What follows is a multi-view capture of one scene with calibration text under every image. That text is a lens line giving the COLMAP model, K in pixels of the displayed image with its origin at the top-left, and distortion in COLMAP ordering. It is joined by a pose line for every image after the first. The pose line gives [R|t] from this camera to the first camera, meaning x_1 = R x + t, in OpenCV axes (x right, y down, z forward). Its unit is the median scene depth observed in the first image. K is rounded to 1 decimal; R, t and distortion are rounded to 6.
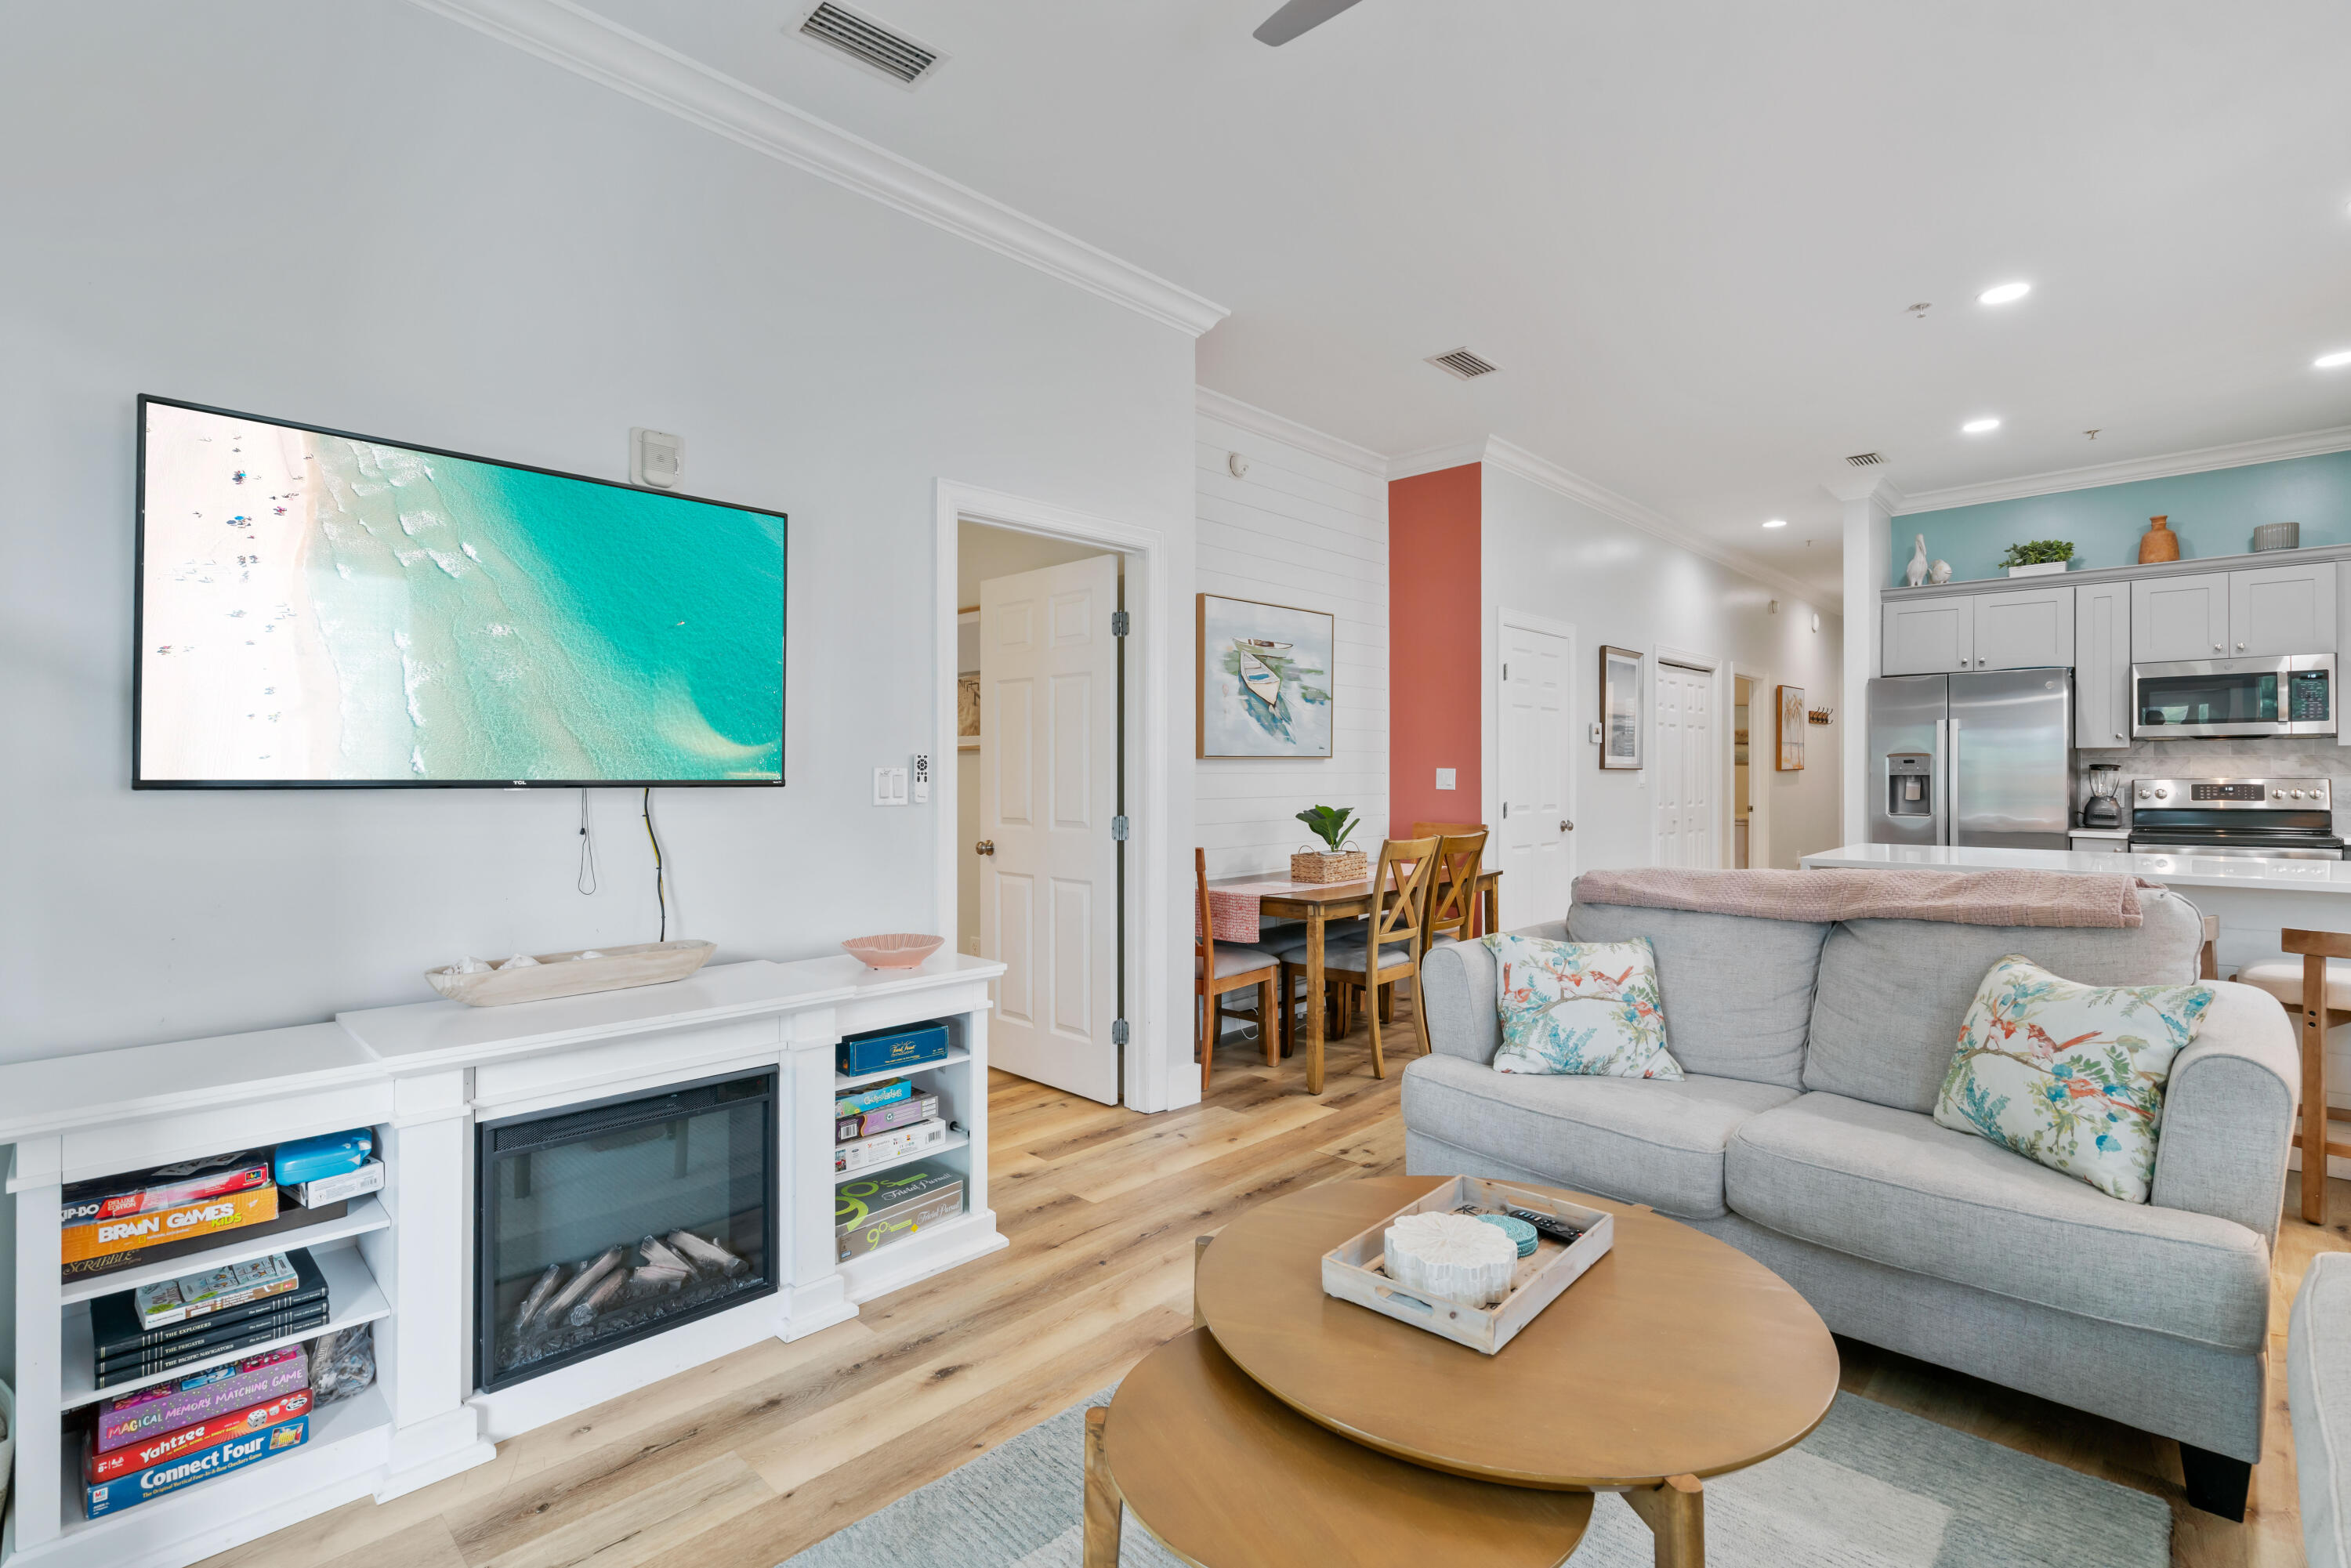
lens RADIAL K [[1078.2, 0, 1167.4], [0, 1078.2, 751.1], [0, 0, 1]] dist [-0.005835, 0.003434]
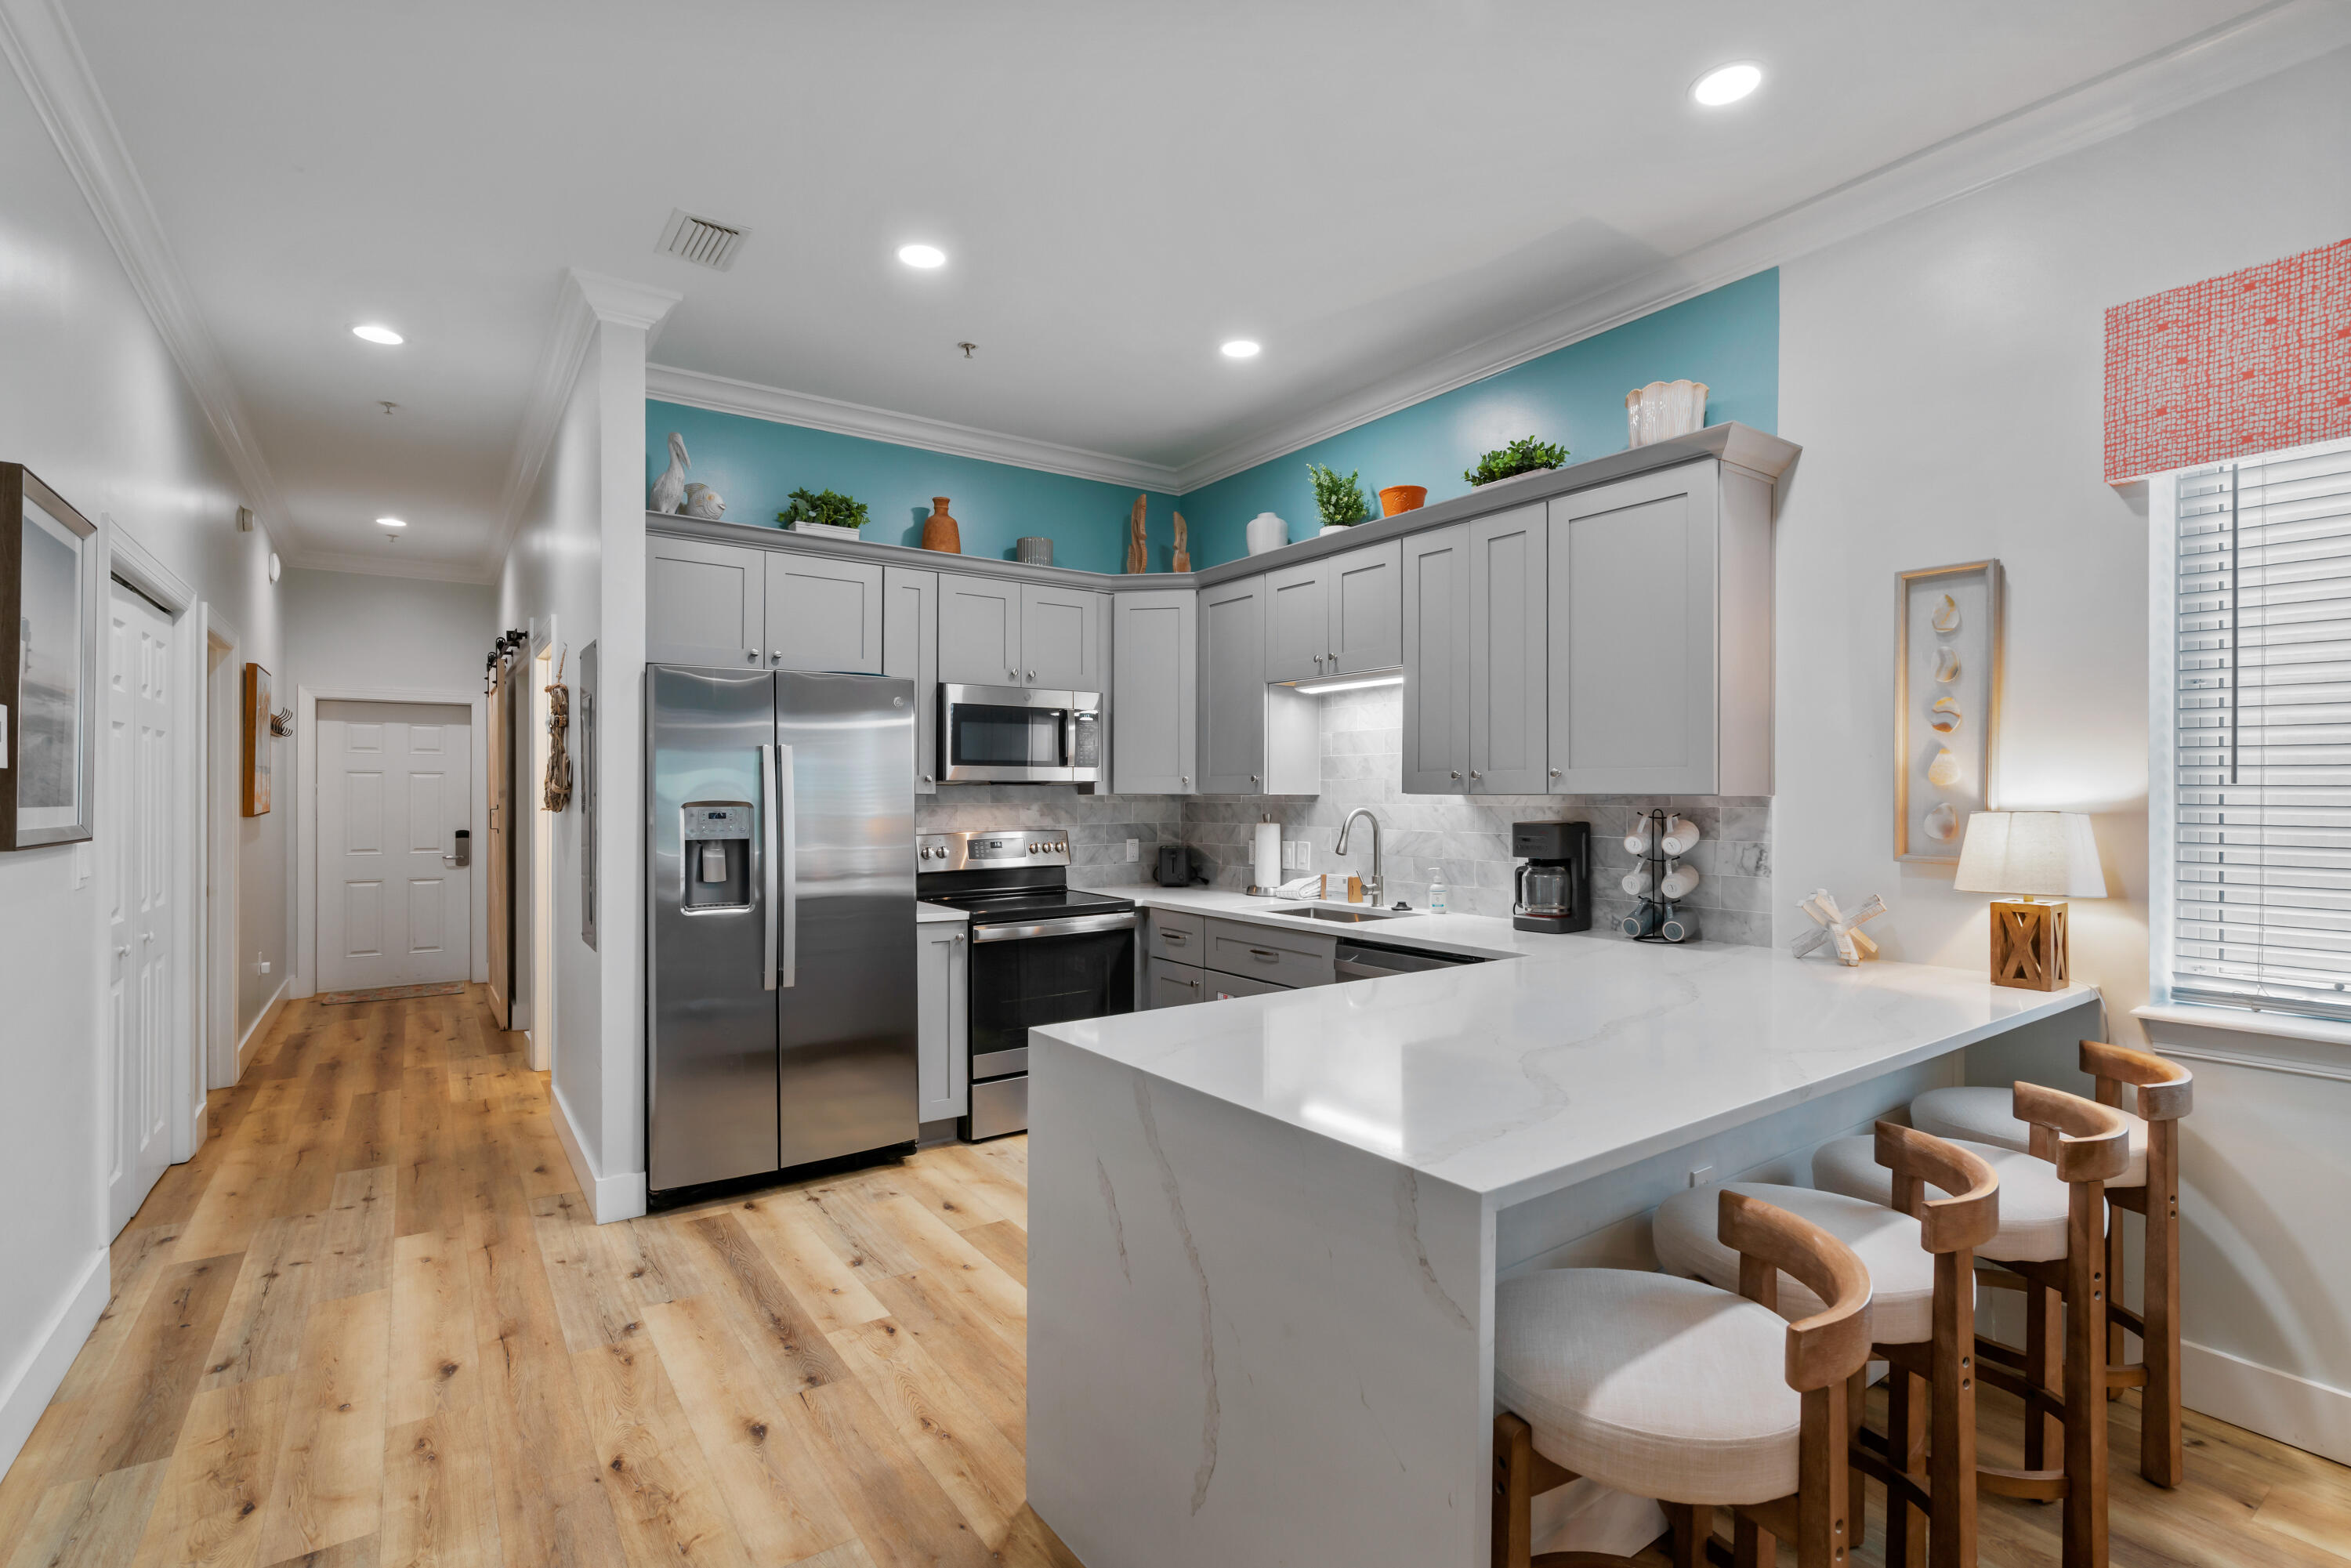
lens RADIAL K [[1078.2, 0, 1168.0], [0, 1078.2, 797.6], [0, 0, 1]] dist [-0.005835, 0.003434]
pose [[0.193211, -0.005627, 0.981141, 0.213181], [-0.020576, 0.999740, 0.009785, -0.013345], [-0.980941, -0.022078, 0.193045, 0.799686]]
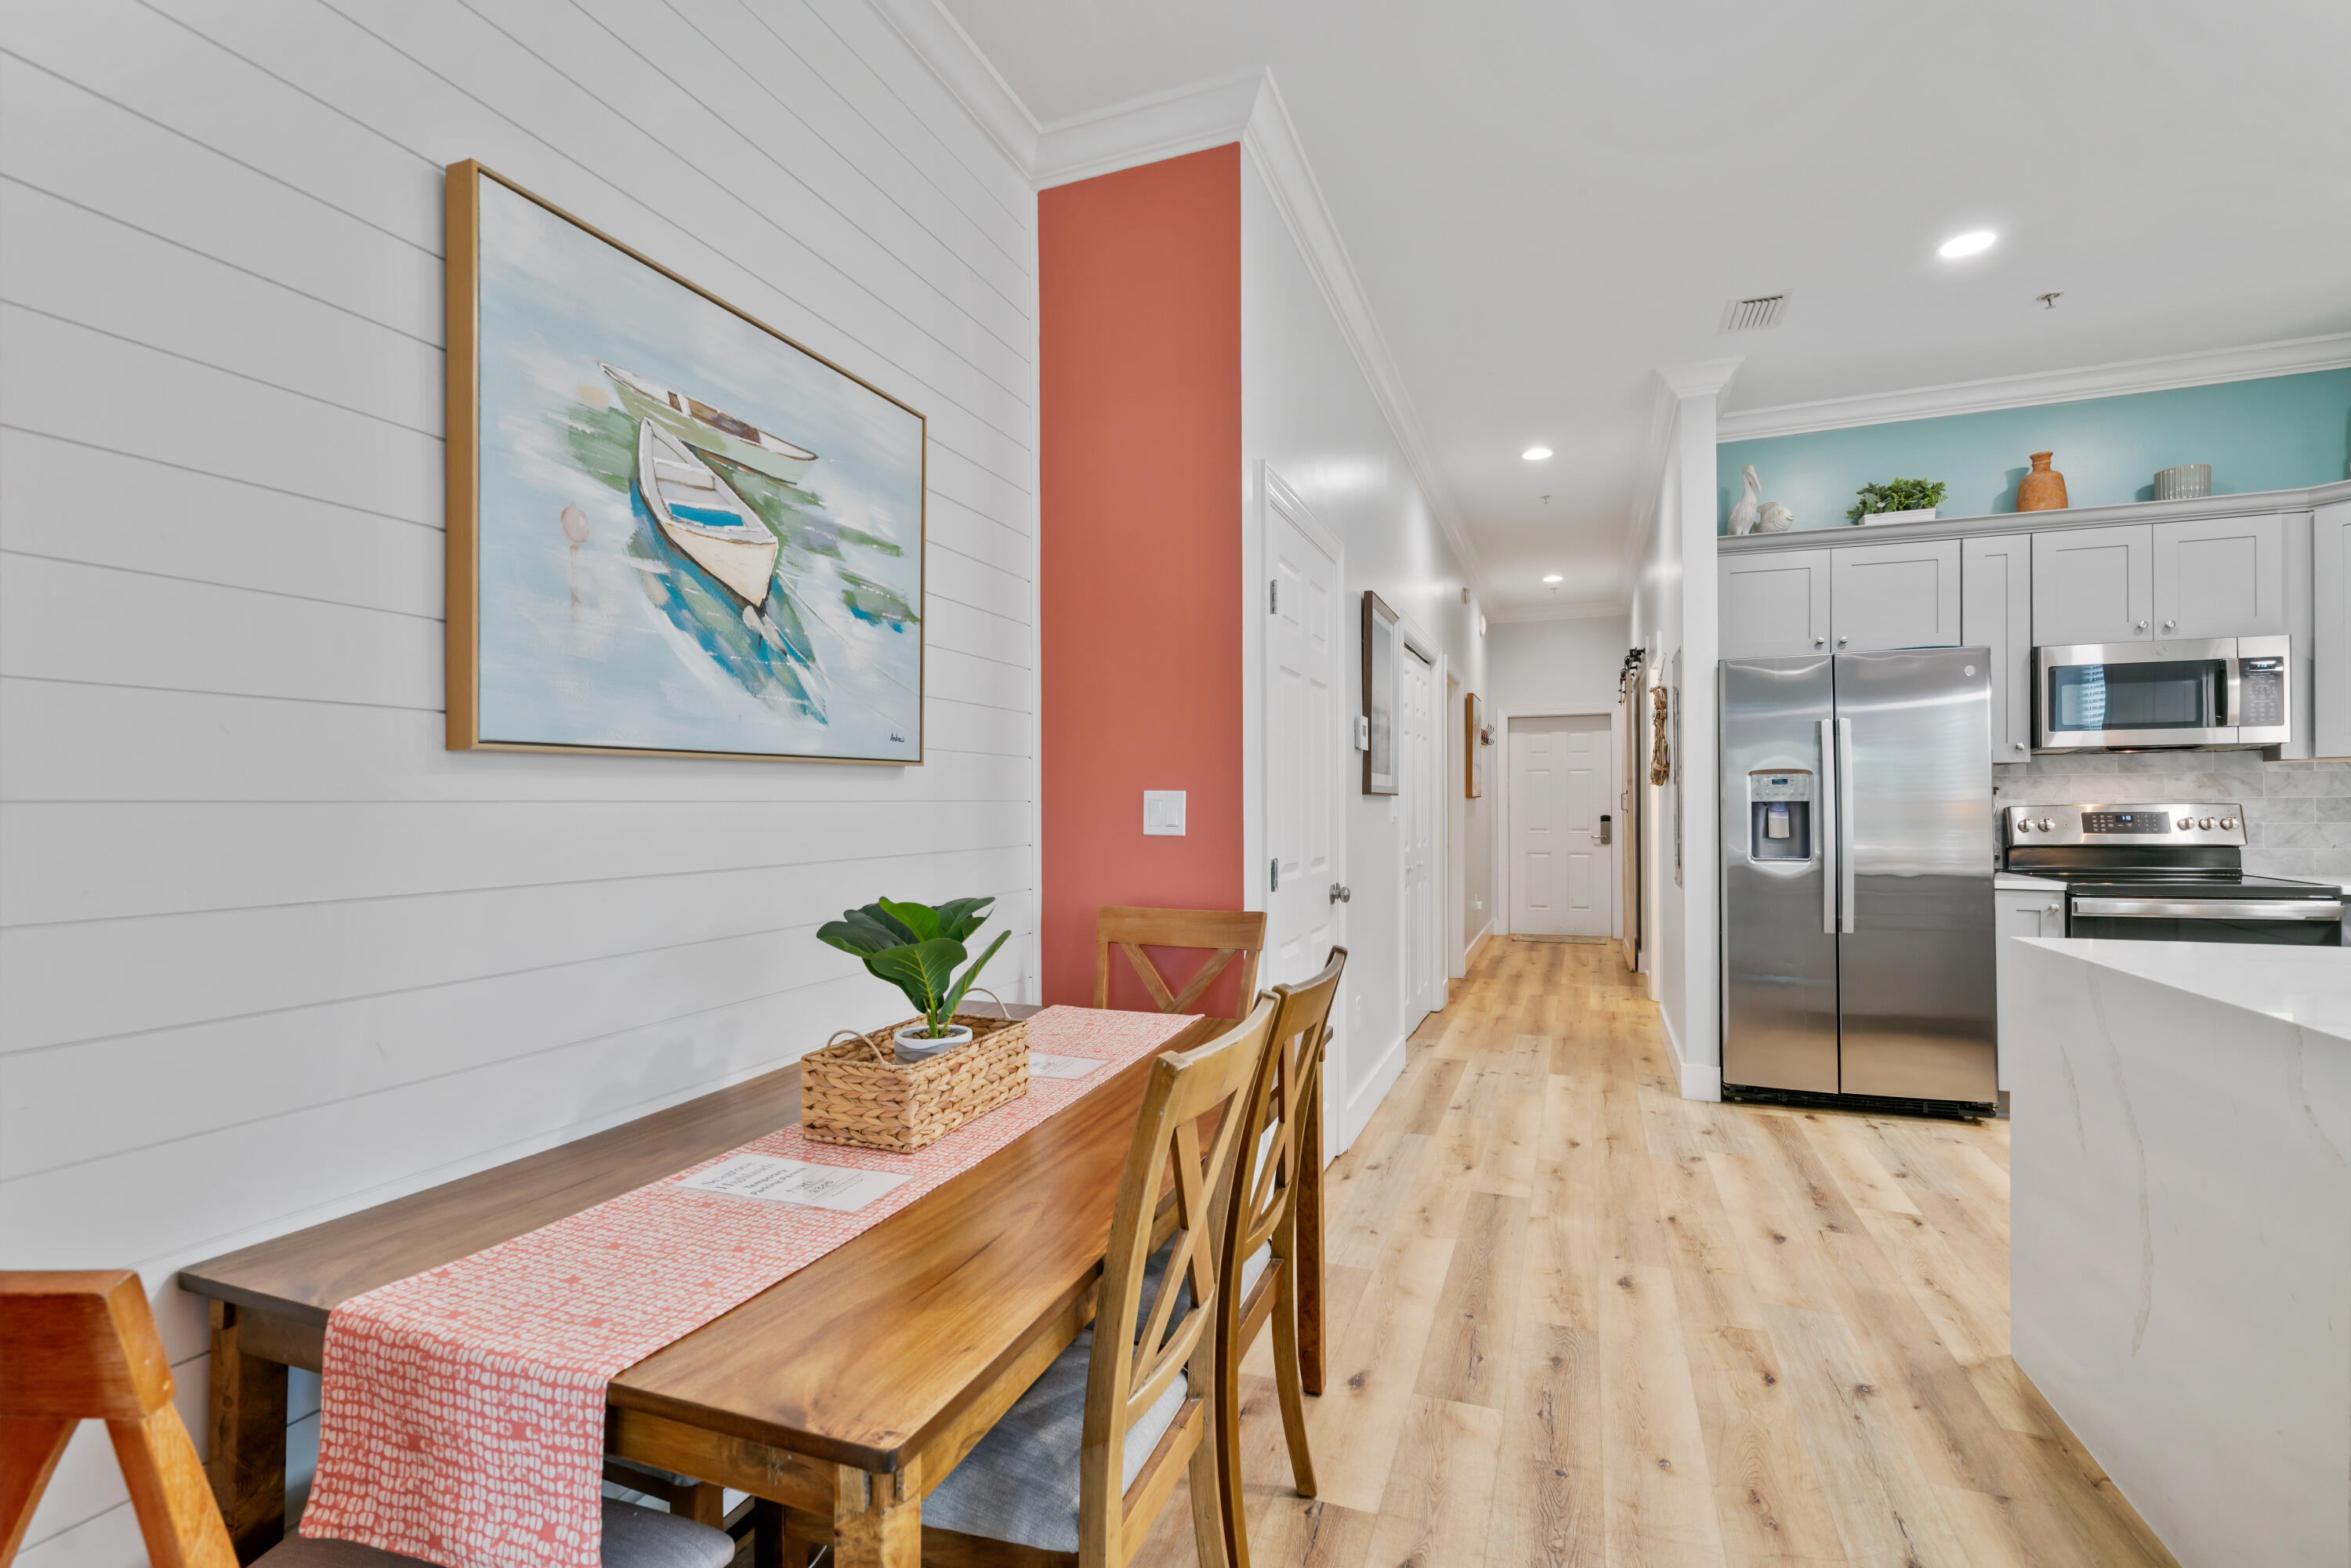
lens RADIAL K [[1078.2, 0, 1171.4], [0, 1078.2, 796.3], [0, 0, 1]] dist [-0.005835, 0.003434]
pose [[0.921774, -0.002193, 0.387720, 0.088464], [-0.001753, 0.999950, 0.009823, 0.015457], [-0.387723, -0.009734, 0.921725, 0.637836]]
